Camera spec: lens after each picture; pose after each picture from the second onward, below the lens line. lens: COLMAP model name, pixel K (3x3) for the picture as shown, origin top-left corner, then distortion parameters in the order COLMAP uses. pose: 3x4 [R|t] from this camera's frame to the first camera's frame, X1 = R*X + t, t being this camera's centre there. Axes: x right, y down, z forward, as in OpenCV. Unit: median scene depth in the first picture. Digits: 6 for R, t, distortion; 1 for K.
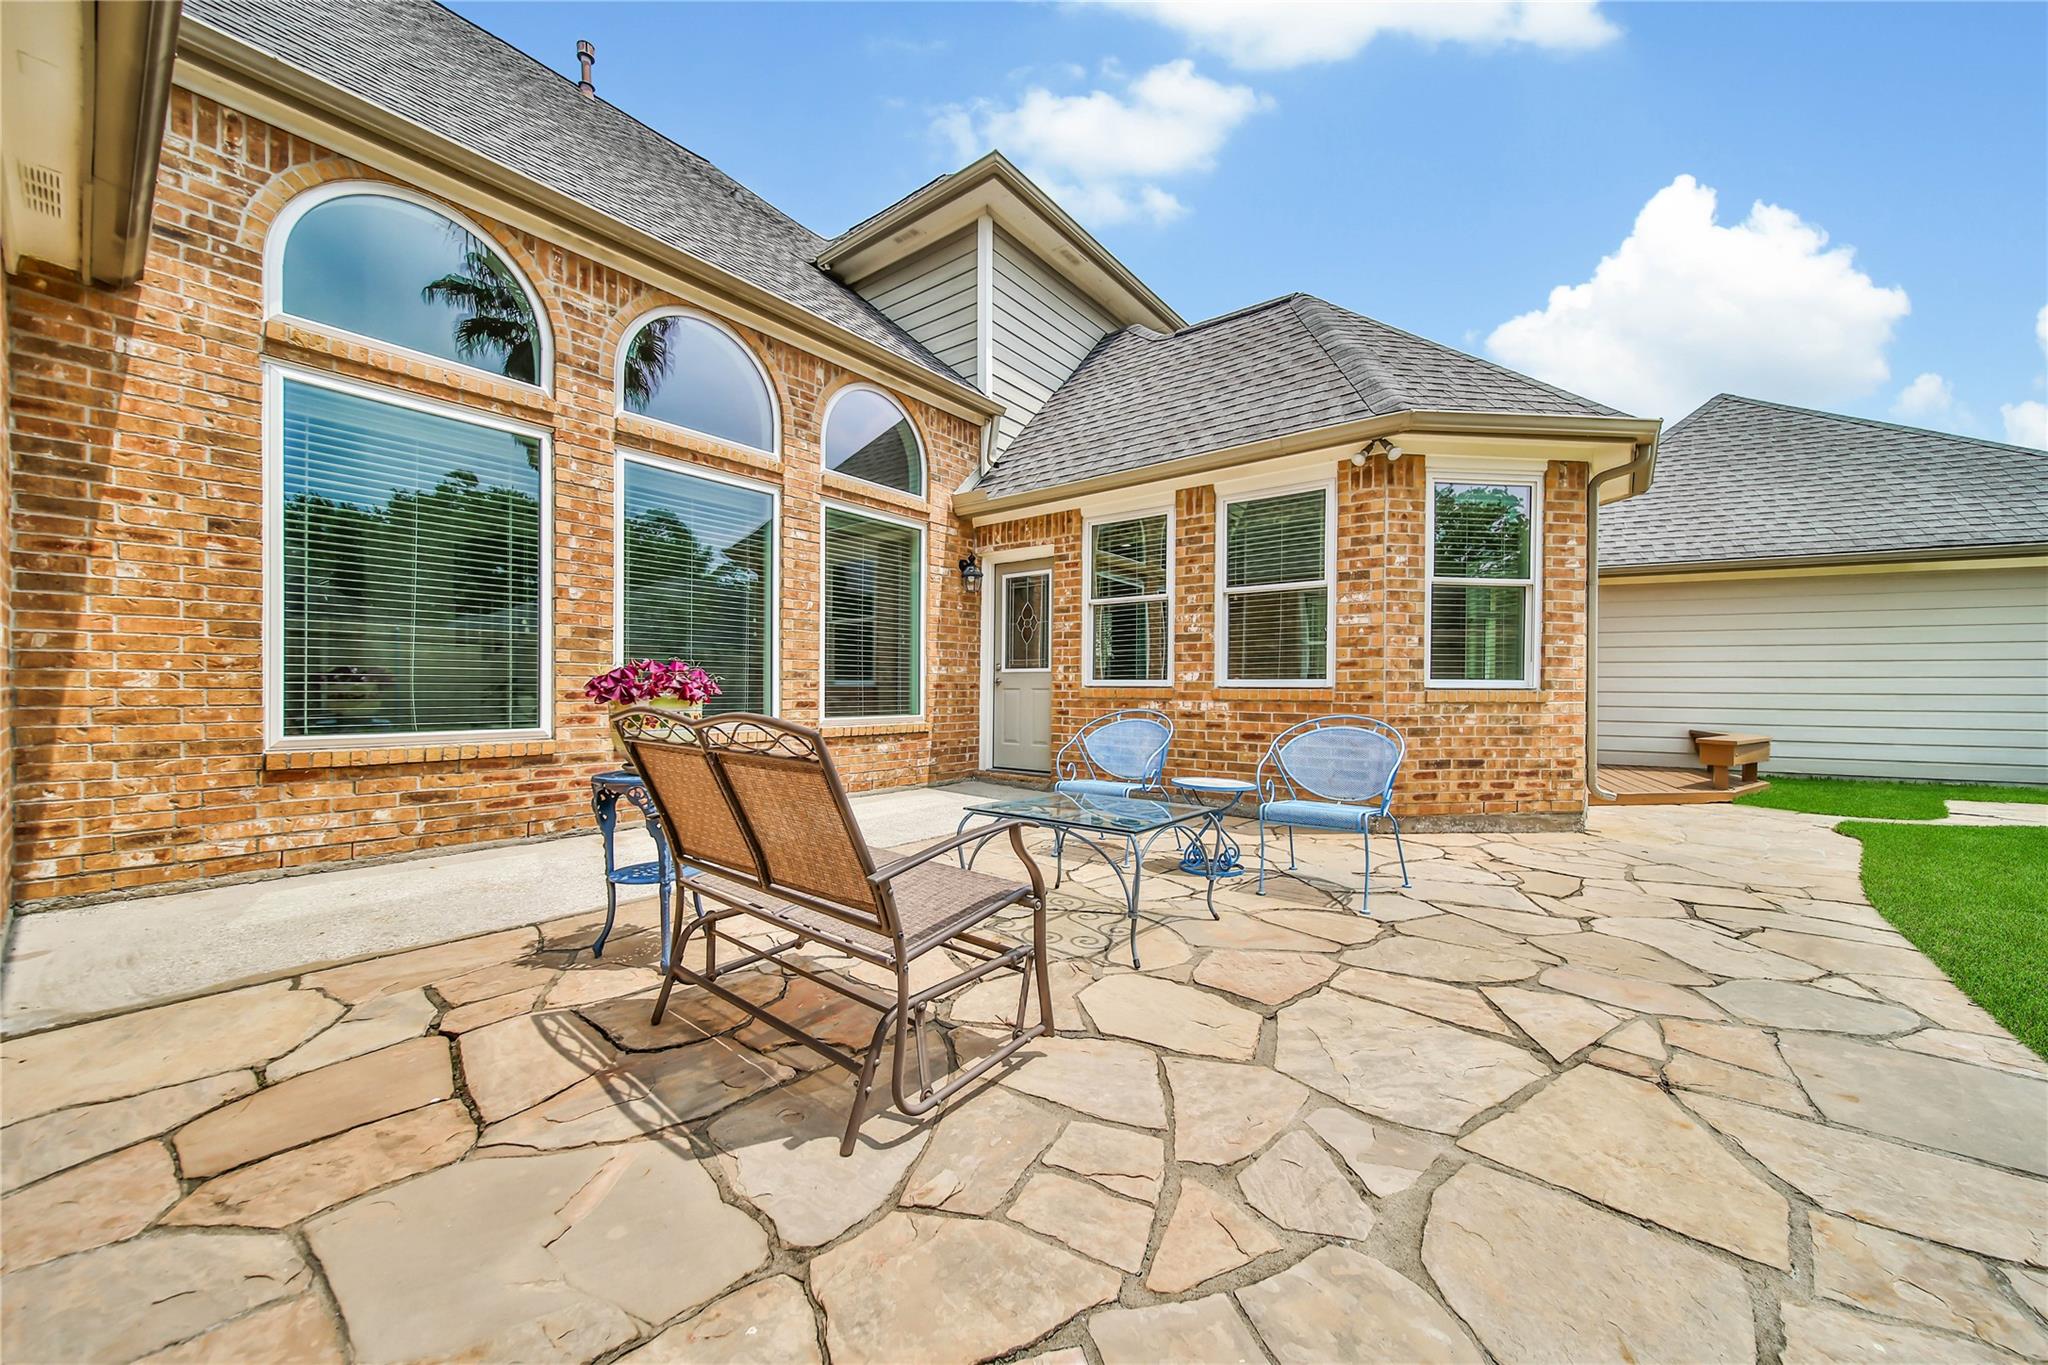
lens RADIAL K [[741.4, 0, 1022.9], [0, 741.4, 681.9], [0, 0, 1]] dist [0.000062, 0.000121]
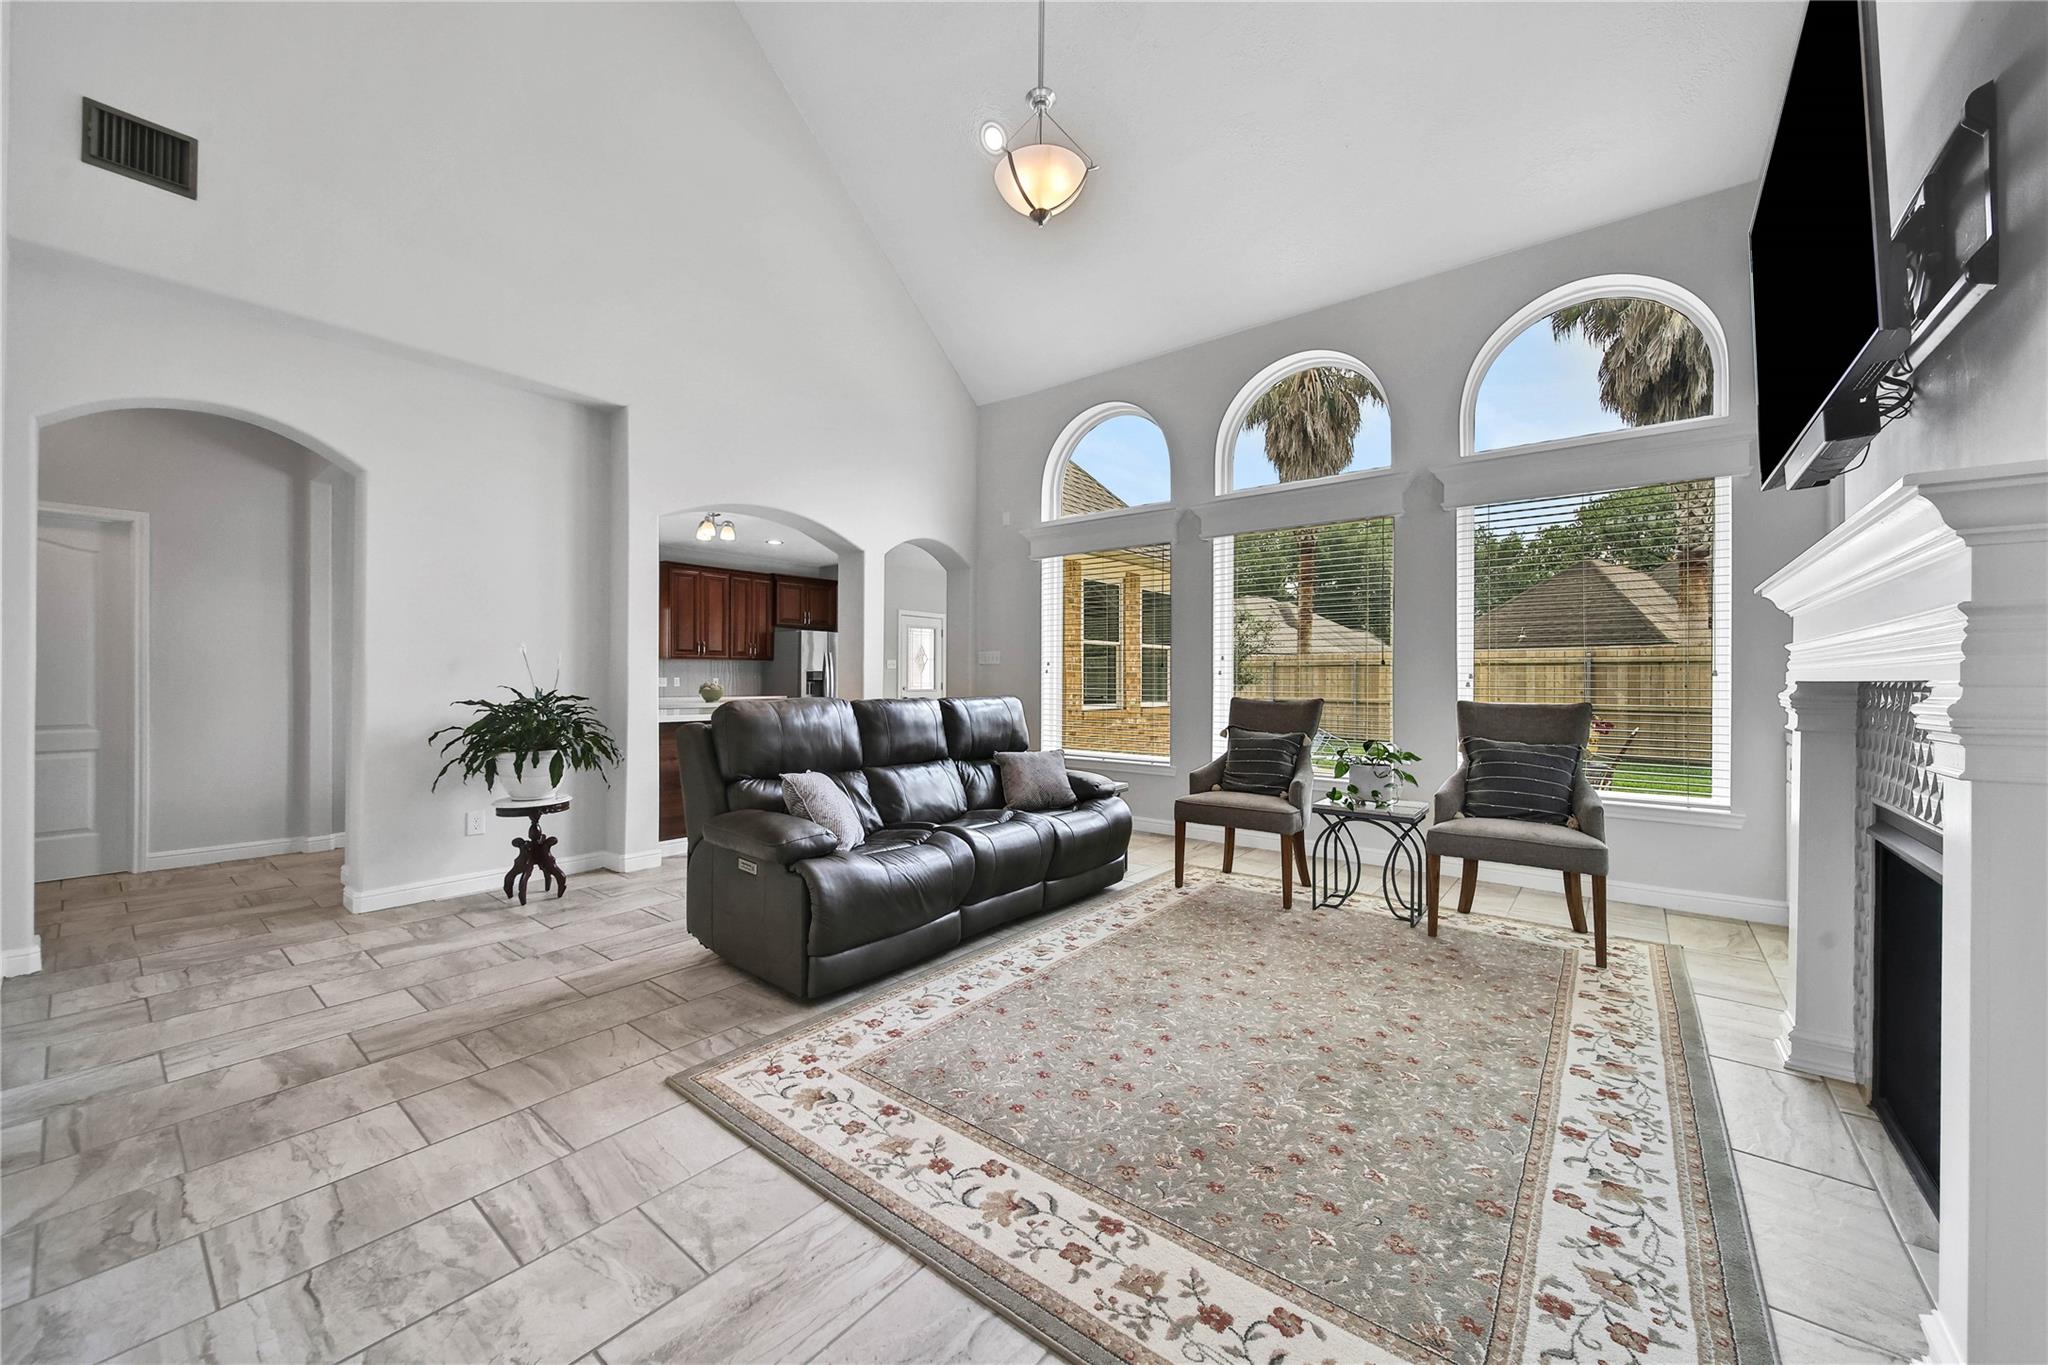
lens RADIAL K [[741.4, 0, 1025.6], [0, 741.4, 682.8], [0, 0, 1]] dist [0.000062, 0.000121]
pose [[0.013856, -0.008243, 0.999870, -1.591549], [0.005090, 0.999954, 0.008173, -0.072478], [-0.999891, 0.004976, 0.013897, 1.525455]]
